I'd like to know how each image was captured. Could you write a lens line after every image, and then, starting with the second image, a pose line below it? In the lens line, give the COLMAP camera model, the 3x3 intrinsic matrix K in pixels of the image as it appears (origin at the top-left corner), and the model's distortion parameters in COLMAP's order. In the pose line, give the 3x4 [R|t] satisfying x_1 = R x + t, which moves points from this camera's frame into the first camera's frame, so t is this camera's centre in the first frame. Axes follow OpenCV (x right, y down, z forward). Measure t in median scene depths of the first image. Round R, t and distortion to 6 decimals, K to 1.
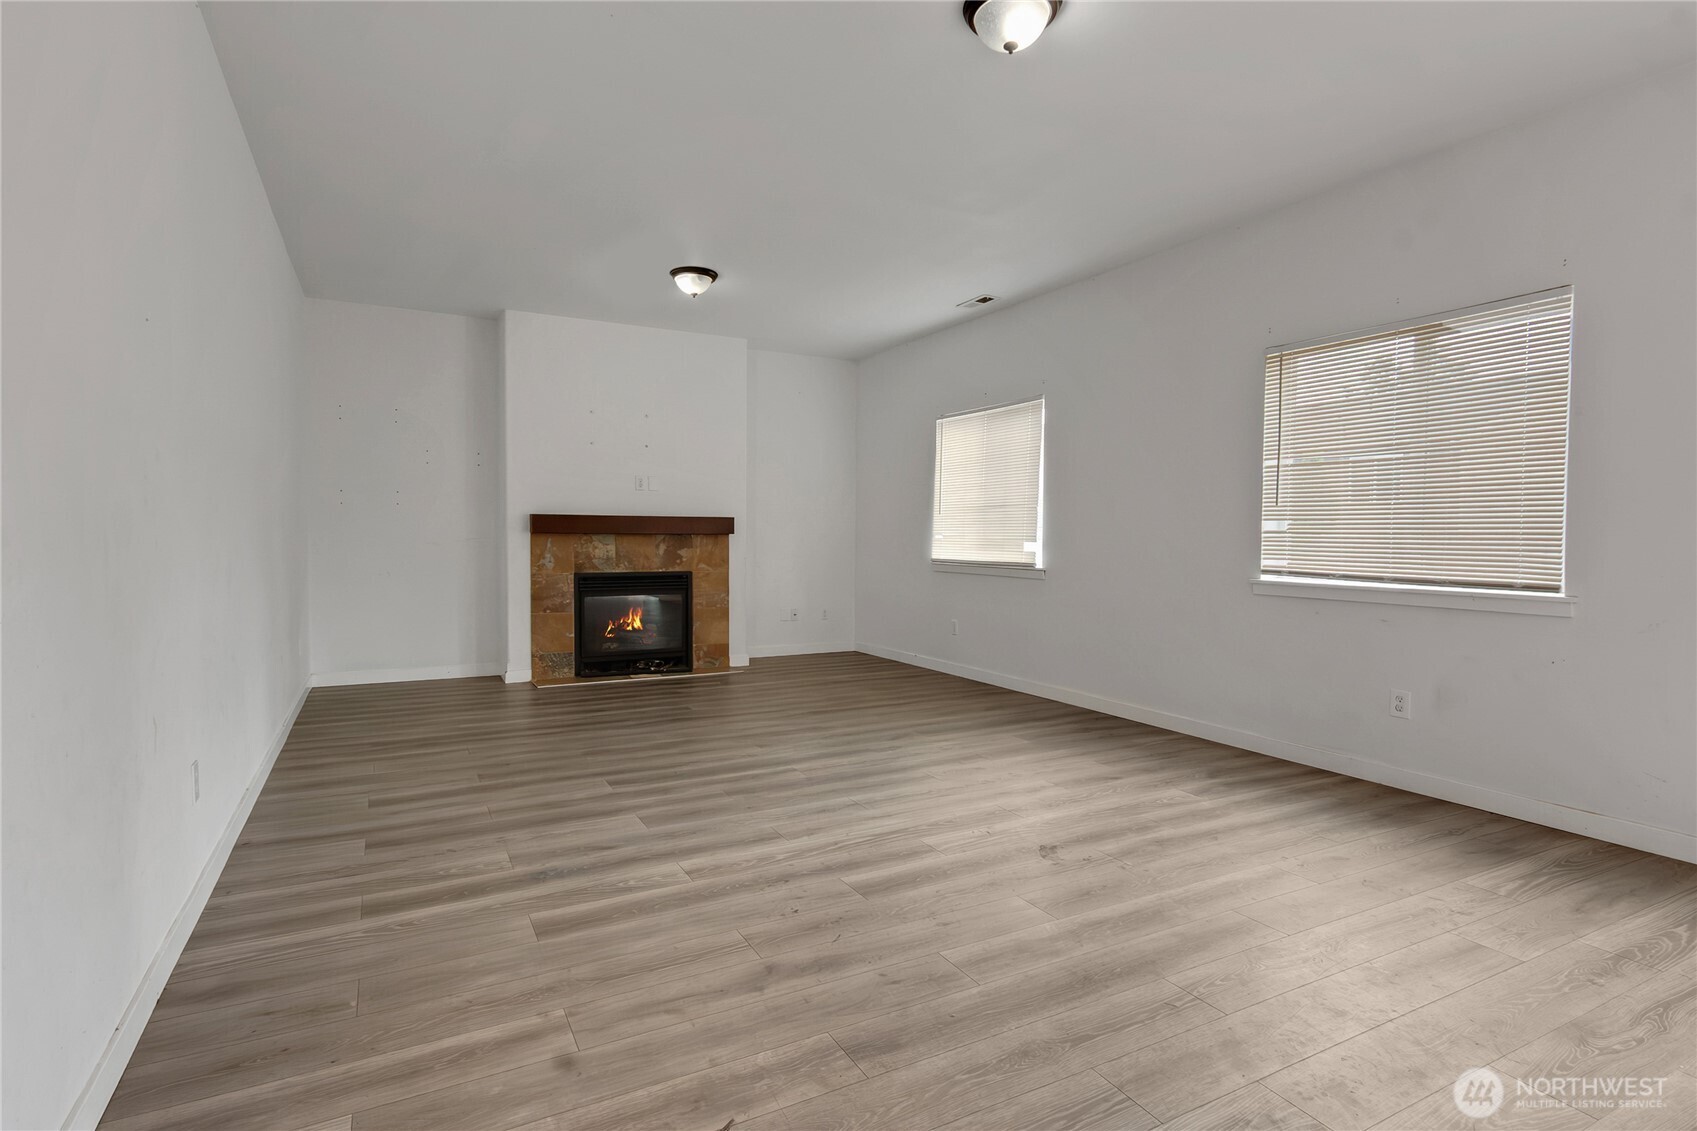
lens RADIAL K [[737.2, 0, 847.3], [0, 737.2, 555.8], [0, 0, 1]] dist [0.001841, -0.000010]
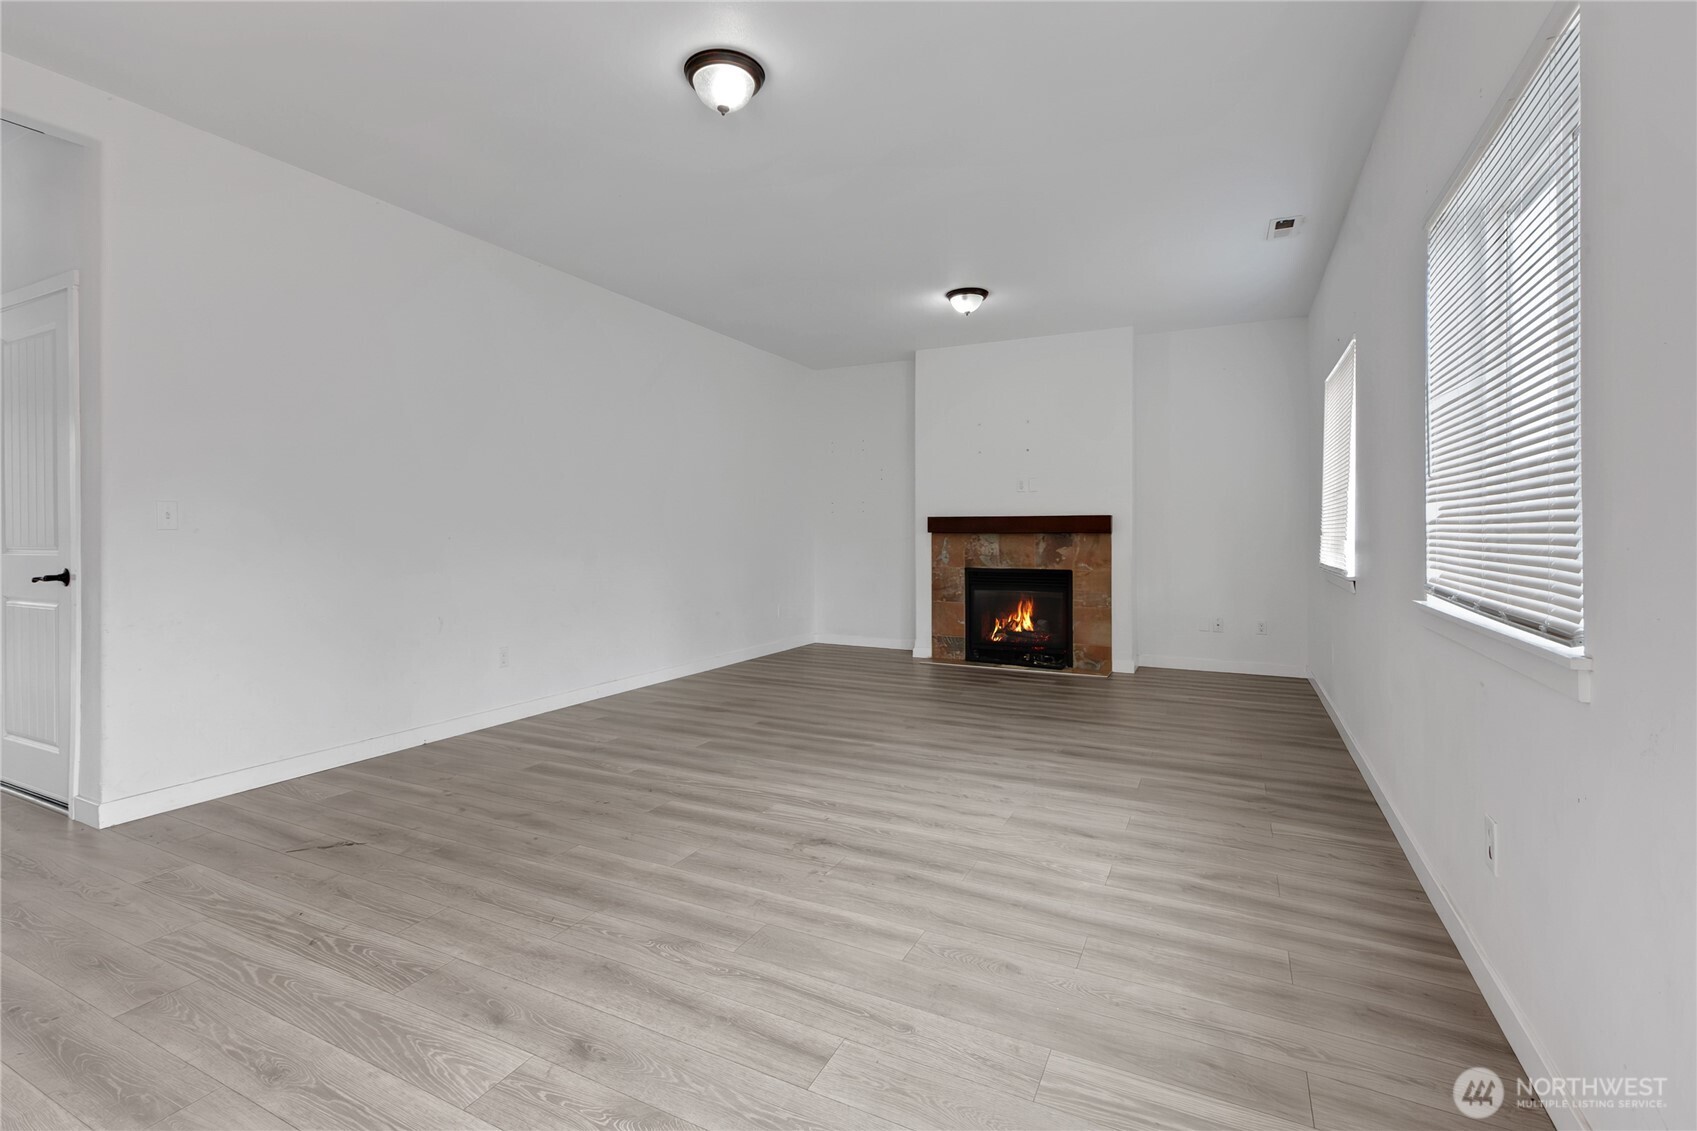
lens RADIAL K [[737.2, 0, 847.3], [0, 737.2, 555.8], [0, 0, 1]] dist [0.001841, -0.000010]
pose [[0.634708, 0.017368, -0.772557, 0.400583], [-0.017625, 0.999813, 0.007997, -0.000975], [0.772551, 0.008540, 0.634895, 0.144520]]
